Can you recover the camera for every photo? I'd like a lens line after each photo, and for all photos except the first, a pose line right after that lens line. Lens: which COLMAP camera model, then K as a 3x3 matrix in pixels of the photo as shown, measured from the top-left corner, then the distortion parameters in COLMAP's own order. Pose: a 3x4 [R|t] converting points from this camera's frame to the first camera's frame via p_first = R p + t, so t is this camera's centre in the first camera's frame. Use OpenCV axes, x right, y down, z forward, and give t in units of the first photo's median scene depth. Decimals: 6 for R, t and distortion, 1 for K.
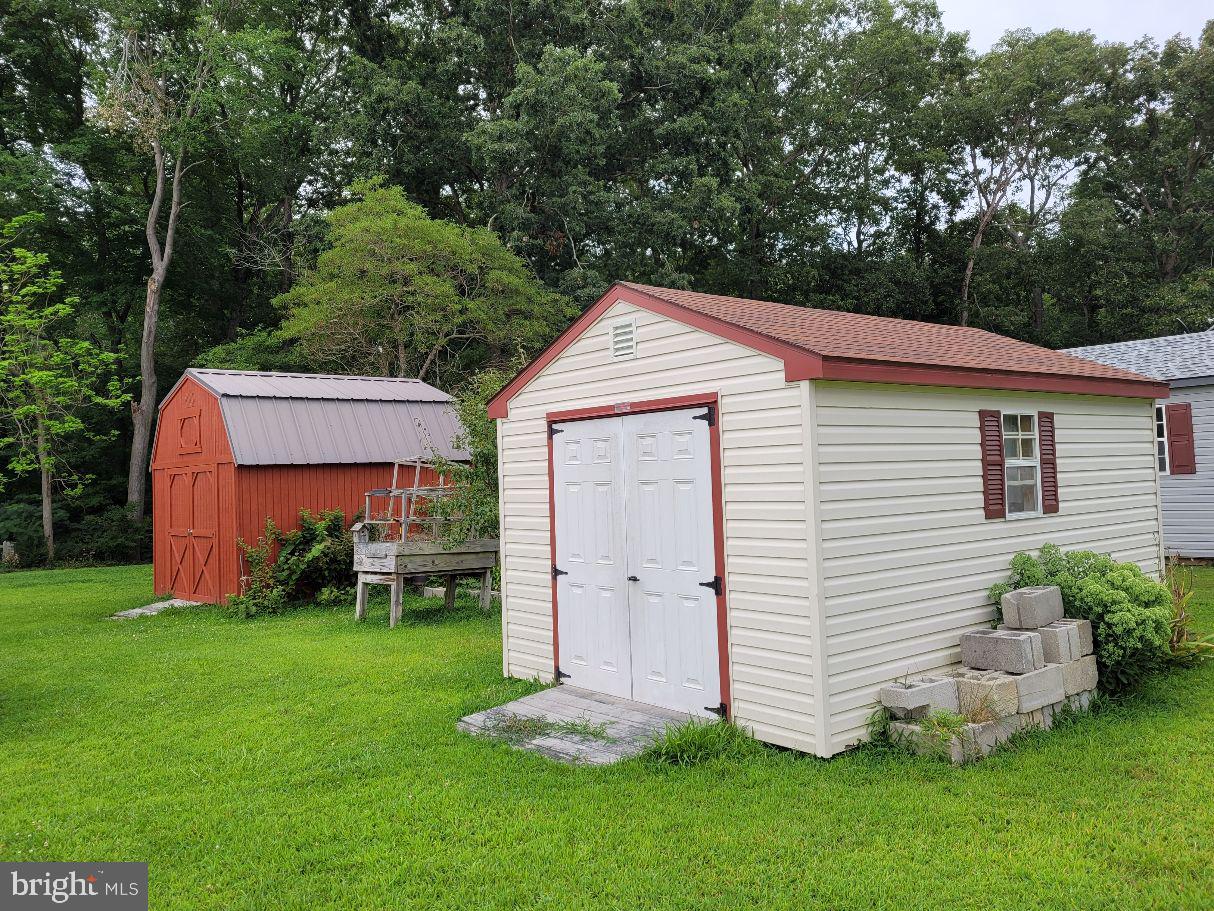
lens RADIAL K [[922.9, 0, 594.3], [0, 922.9, 451.6], [0, 0, 1]] dist [0.050400, -0.005651]
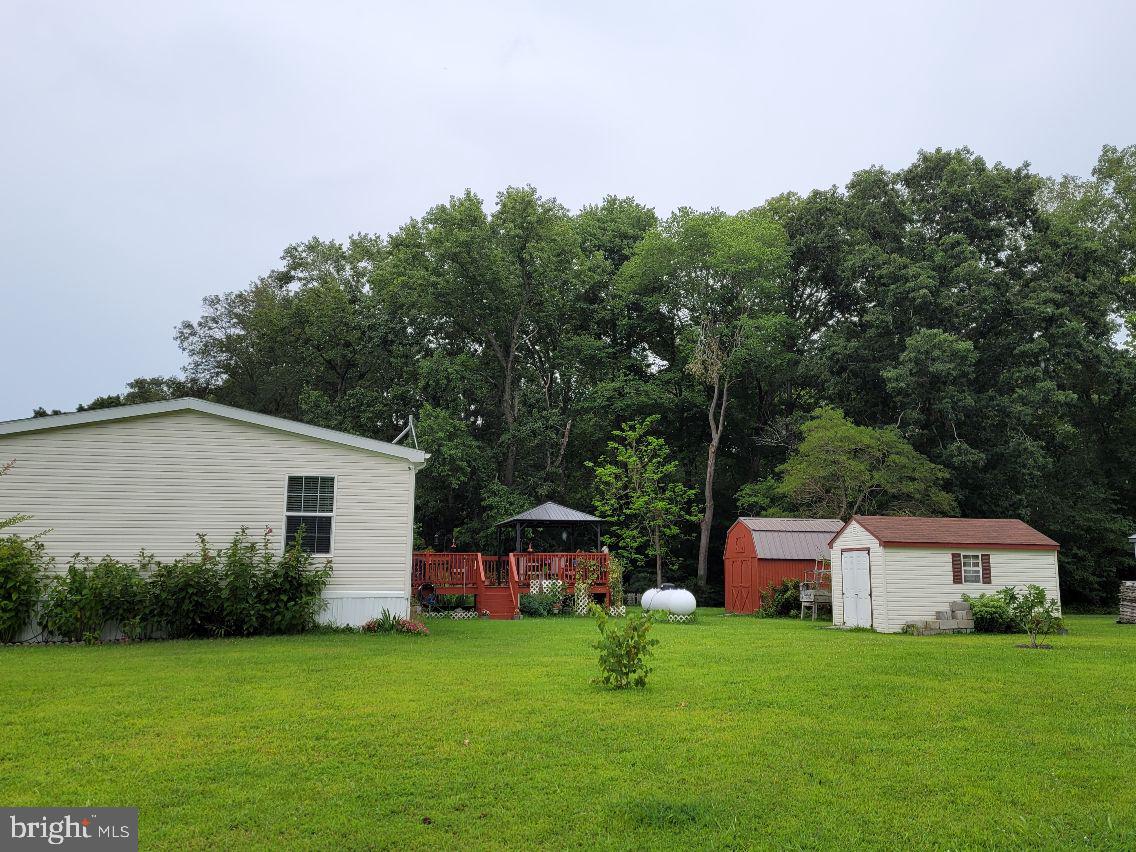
lens RADIAL K [[851.2, 0, 566.5], [0, 851.2, 419.9], [0, 0, 1]] dist [0.051475, 0.000948]
pose [[0.832485, -0.053394, -0.551469, 0.548795], [-0.024959, 0.990721, -0.133601, -0.039089], [0.553486, 0.124985, 0.823427, -1.416997]]
